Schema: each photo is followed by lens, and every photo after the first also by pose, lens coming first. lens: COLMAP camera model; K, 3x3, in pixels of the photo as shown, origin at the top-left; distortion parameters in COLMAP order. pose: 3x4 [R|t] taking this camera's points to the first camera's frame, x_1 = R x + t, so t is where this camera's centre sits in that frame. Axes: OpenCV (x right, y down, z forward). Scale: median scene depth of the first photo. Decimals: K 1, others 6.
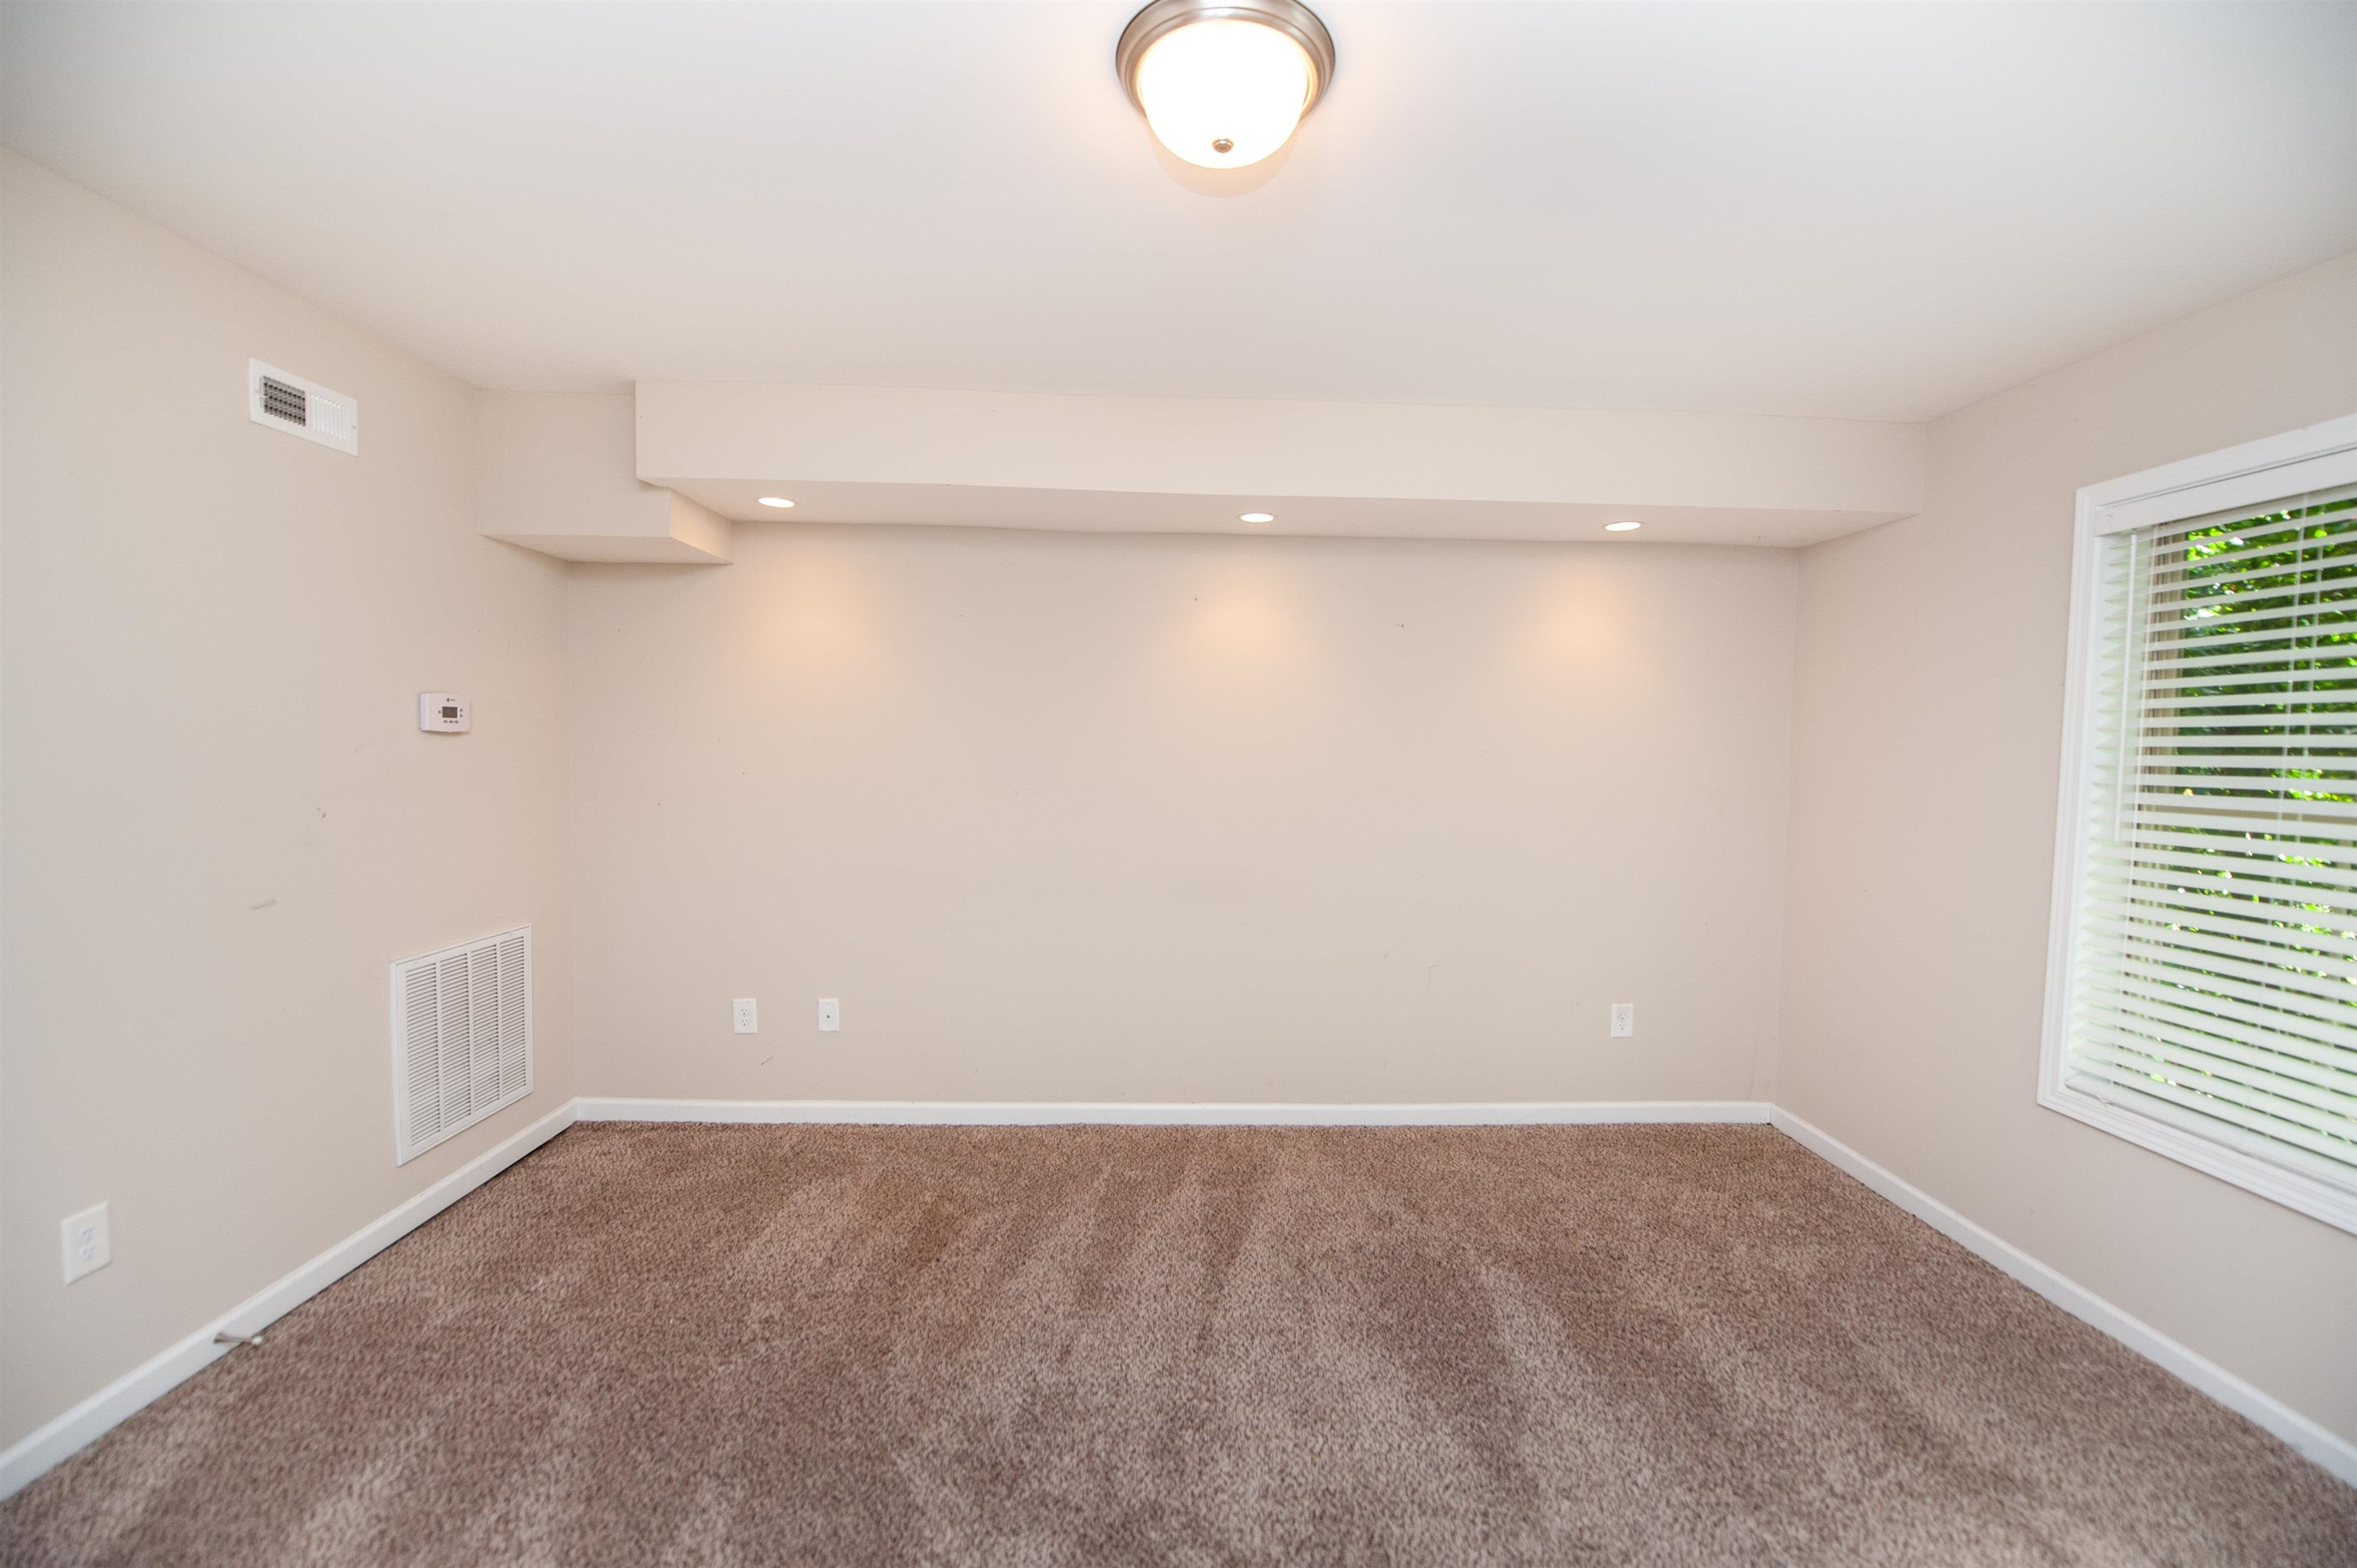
lens RADIAL K [[940.8, 0, 1184.7], [0, 940.8, 790.6], [0, 0, 1]] dist [-0.022028, -0.000707]
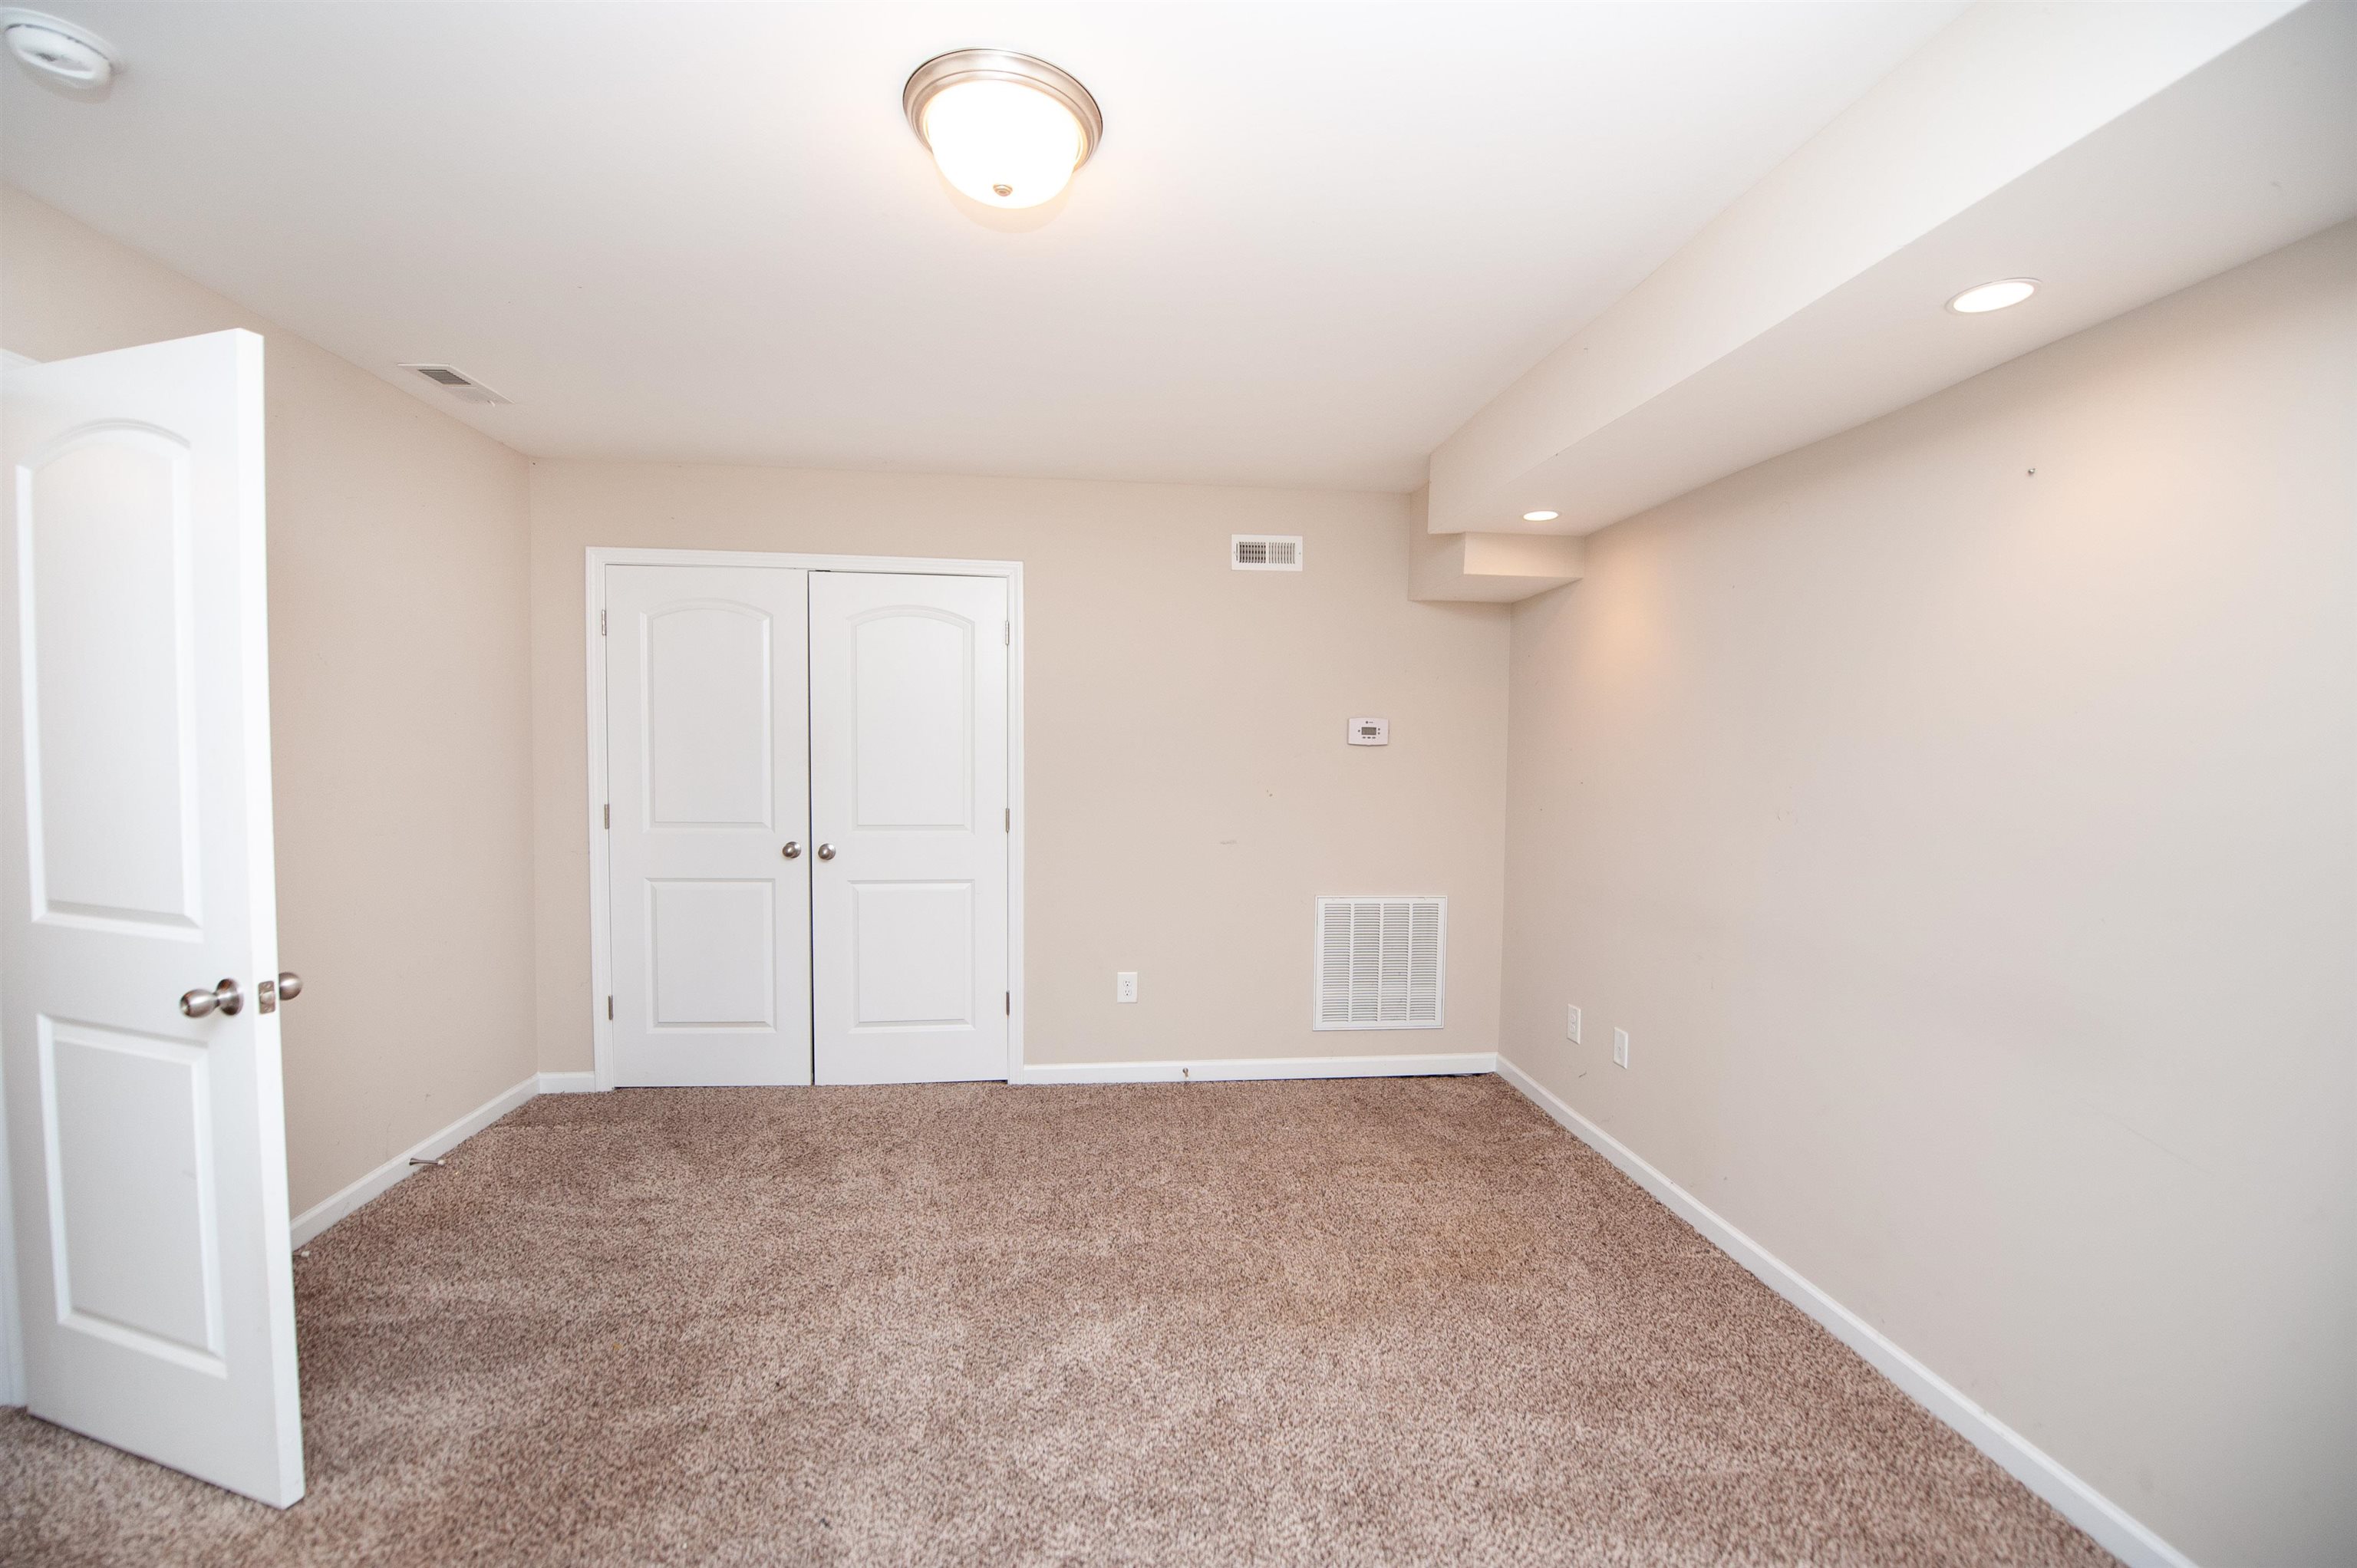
lens RADIAL K [[940.8, 0, 1184.7], [0, 940.8, 790.6], [0, 0, 1]] dist [-0.022028, -0.000707]
pose [[0.082736, 0.030909, -0.996092, 0.616707], [-0.059831, 0.997870, 0.025995, -0.013904], [0.994774, 0.057446, 0.084409, 0.600090]]
